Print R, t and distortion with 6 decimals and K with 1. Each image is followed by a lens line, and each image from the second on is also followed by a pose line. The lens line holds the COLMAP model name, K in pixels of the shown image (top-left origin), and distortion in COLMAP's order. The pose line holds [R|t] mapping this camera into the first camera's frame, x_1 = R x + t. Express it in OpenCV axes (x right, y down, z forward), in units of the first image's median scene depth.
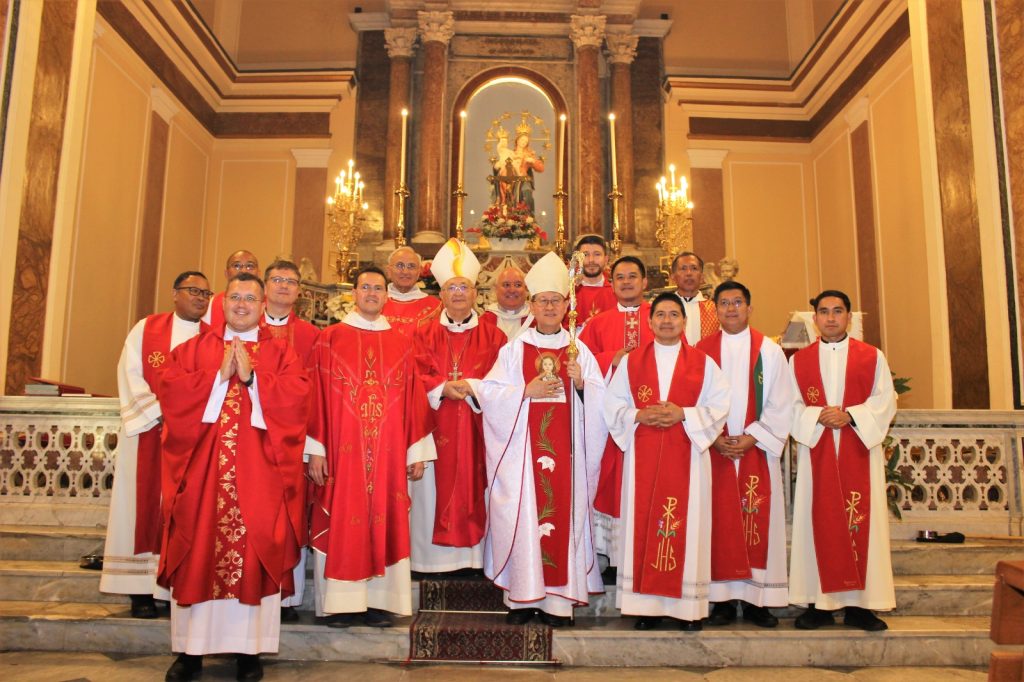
lens RADIAL K [[852.0, 0, 512.0], [0, 852.0, 341.0], [0, 0, 1]] dist [-0.172858, 0.147227]
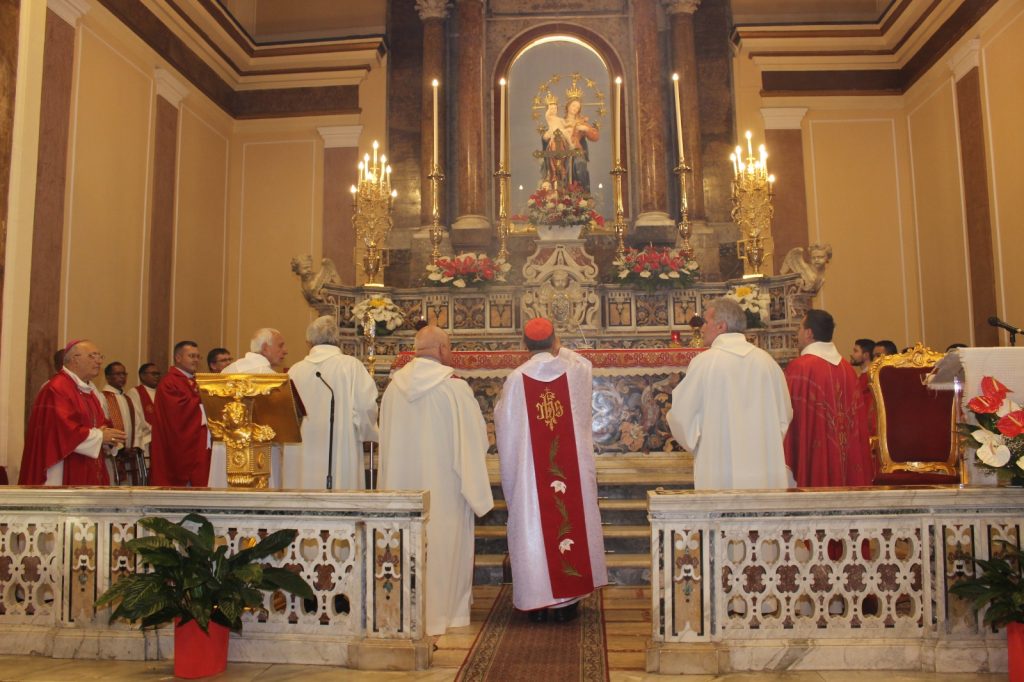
lens RADIAL K [[852.0, 0, 512.0], [0, 852.0, 341.0], [0, 0, 1]] dist [-0.172858, 0.147227]
pose [[0.996842, -0.028518, -0.074116, 0.006815], [0.031996, 0.998421, 0.046168, -0.036991], [0.072682, -0.048394, 0.996180, 0.110326]]
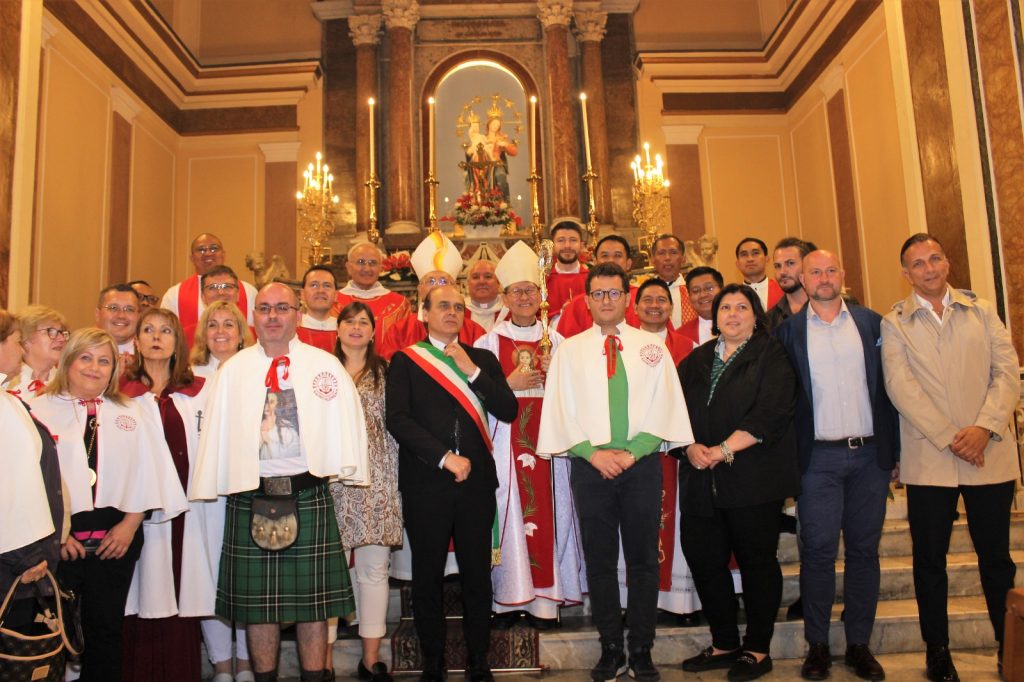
lens RADIAL K [[852.0, 0, 512.0], [0, 852.0, 341.0], [0, 0, 1]] dist [-0.172858, 0.147227]
pose [[0.998764, -0.047137, 0.015748, 0.006355], [0.046827, 0.998713, 0.019469, -0.004185], [-0.016646, -0.018708, 0.999686, 0.014950]]
